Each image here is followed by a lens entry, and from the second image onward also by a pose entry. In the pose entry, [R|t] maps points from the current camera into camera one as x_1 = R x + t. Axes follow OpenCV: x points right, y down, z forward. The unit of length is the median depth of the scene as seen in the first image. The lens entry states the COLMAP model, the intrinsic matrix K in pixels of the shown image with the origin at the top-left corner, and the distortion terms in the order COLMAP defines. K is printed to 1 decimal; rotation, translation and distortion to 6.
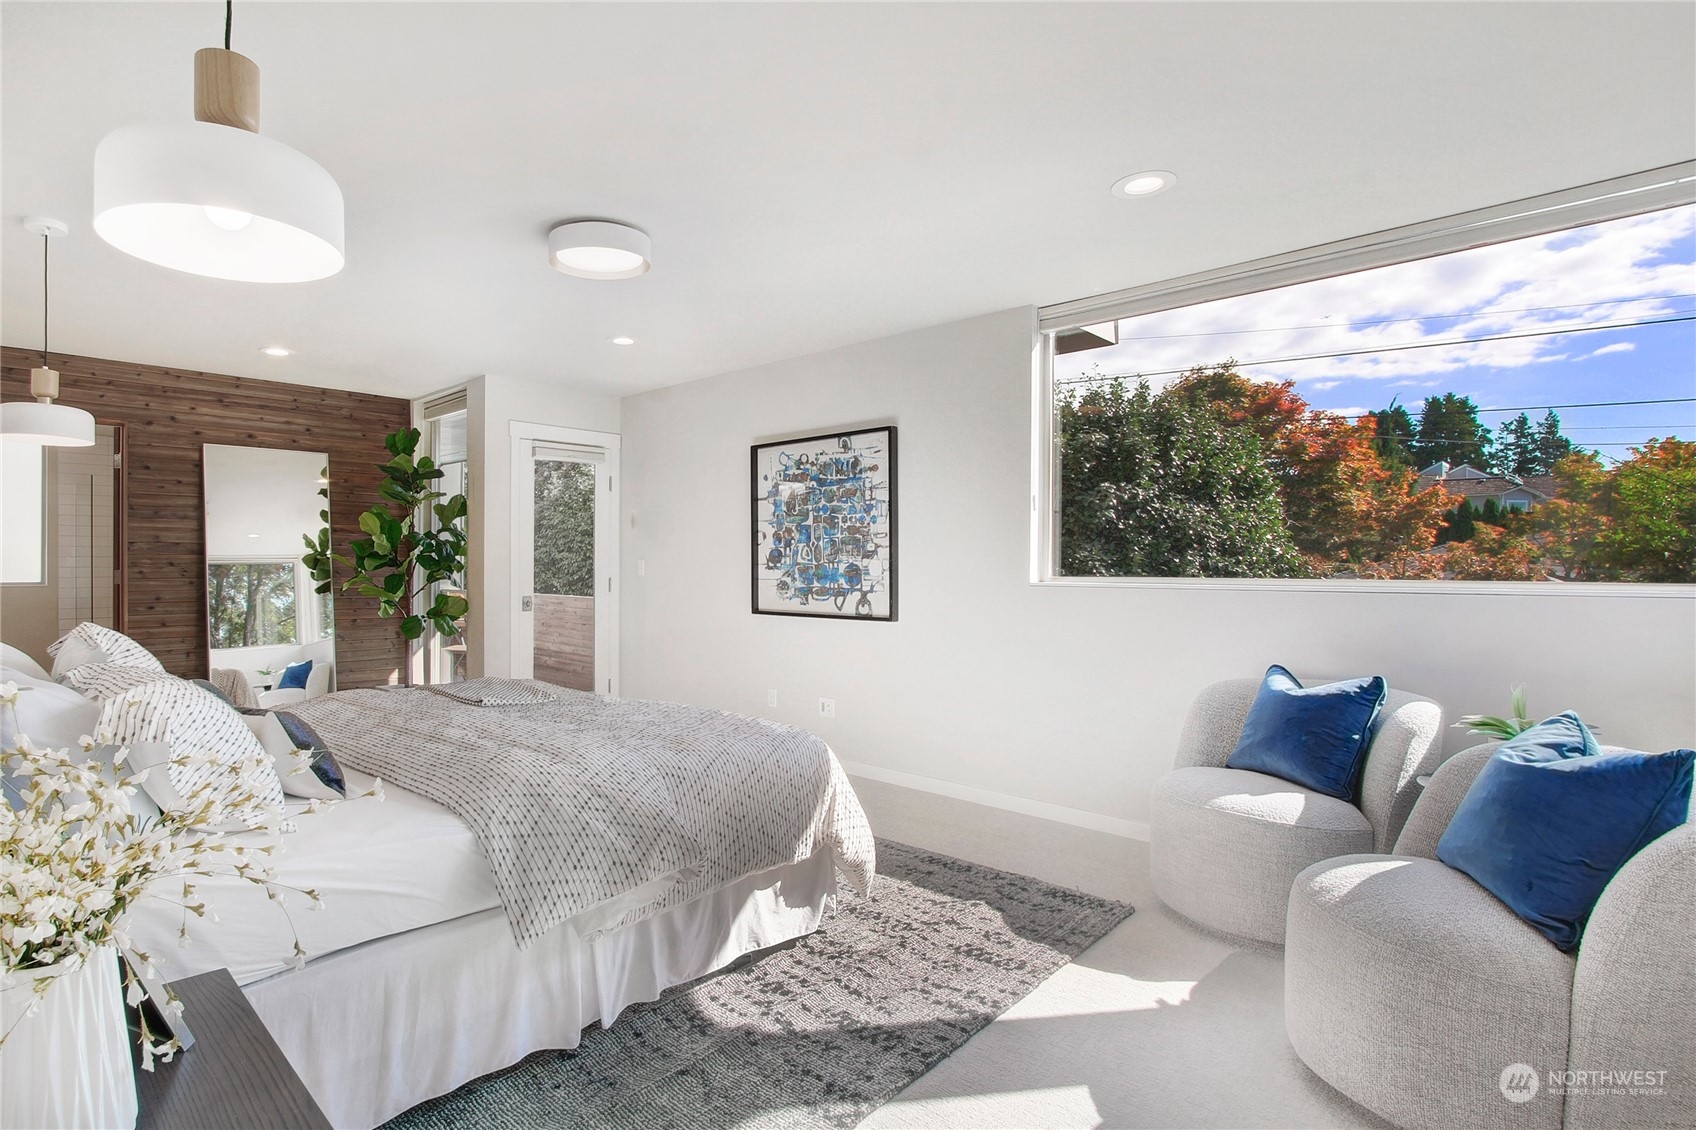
lens RADIAL K [[815.8, 0, 848.2], [0, 815.8, 561.2], [0, 0, 1]] dist [-0.009396, -0.000935]
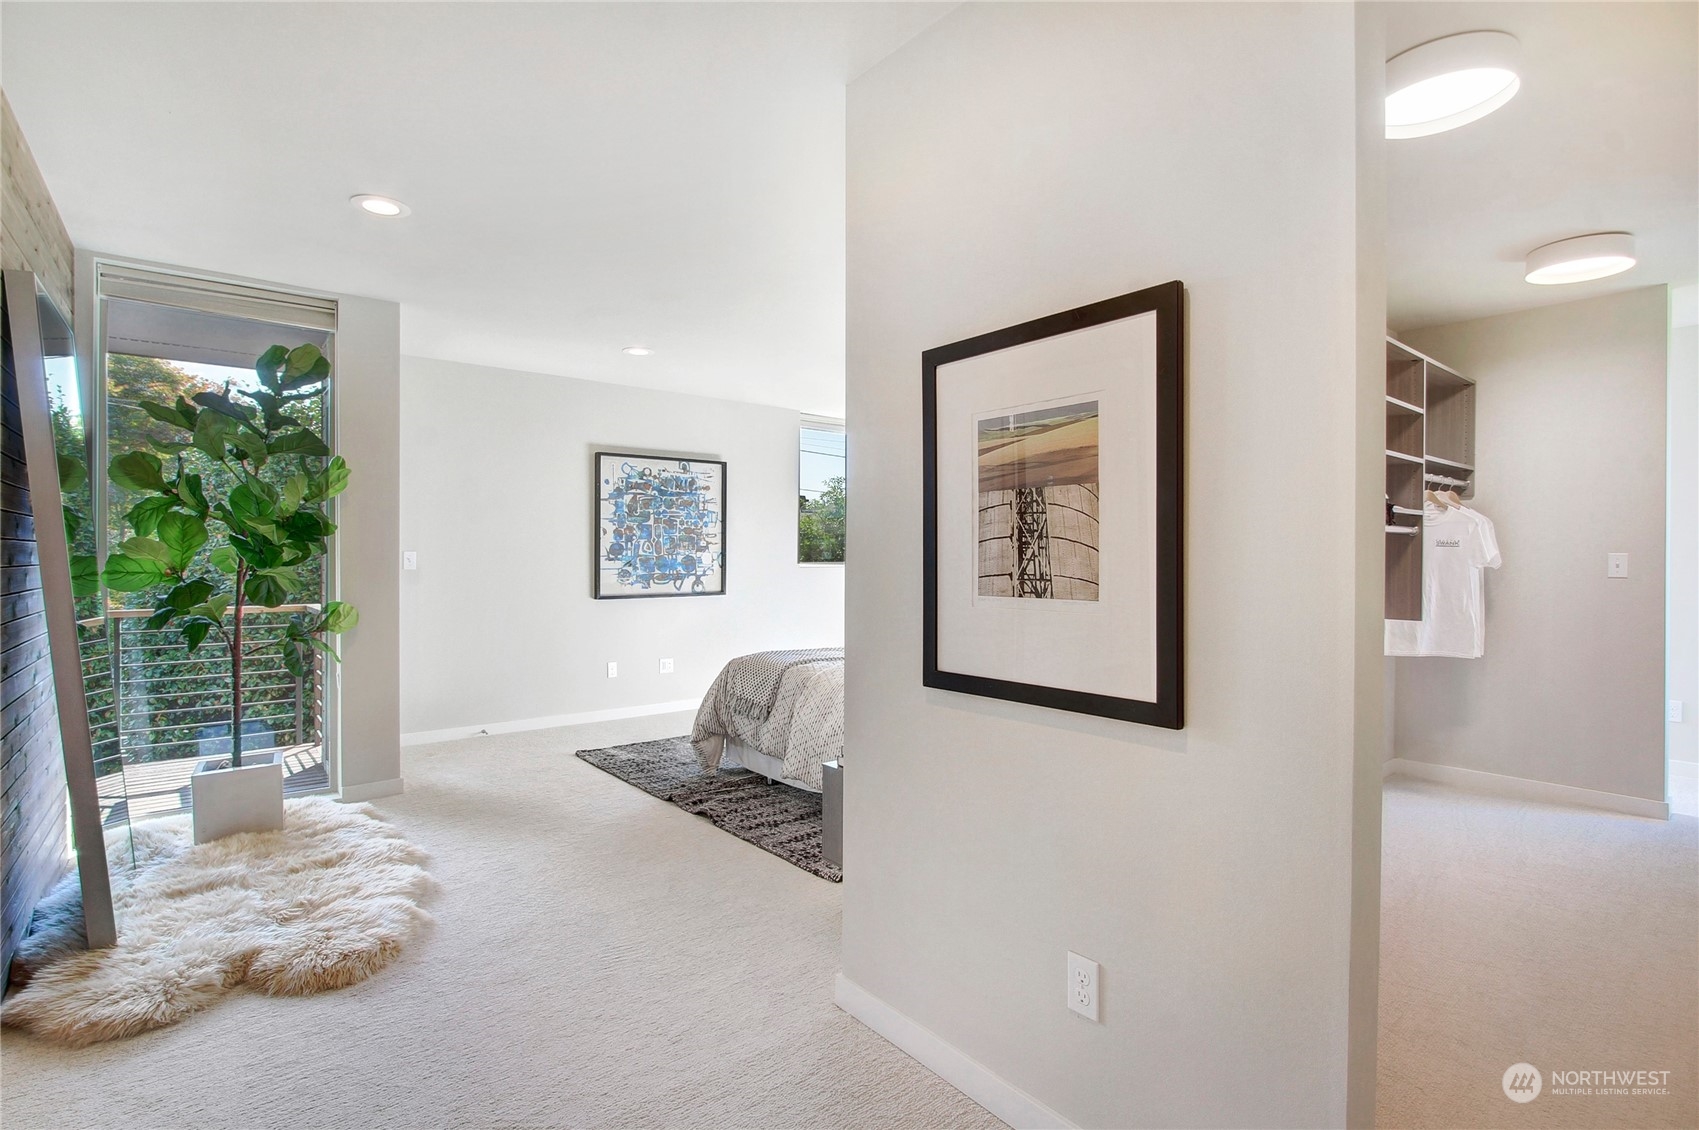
lens RADIAL K [[817.2, 0, 850.1], [0, 817.2, 564.1], [0, 0, 1]] dist [-0.009396, -0.000935]
pose [[0.147968, -0.010447, 0.988937, -1.284389], [0.002994, 0.999944, 0.010116, 0.004612], [-0.988988, 0.001464, 0.147991, 0.519729]]
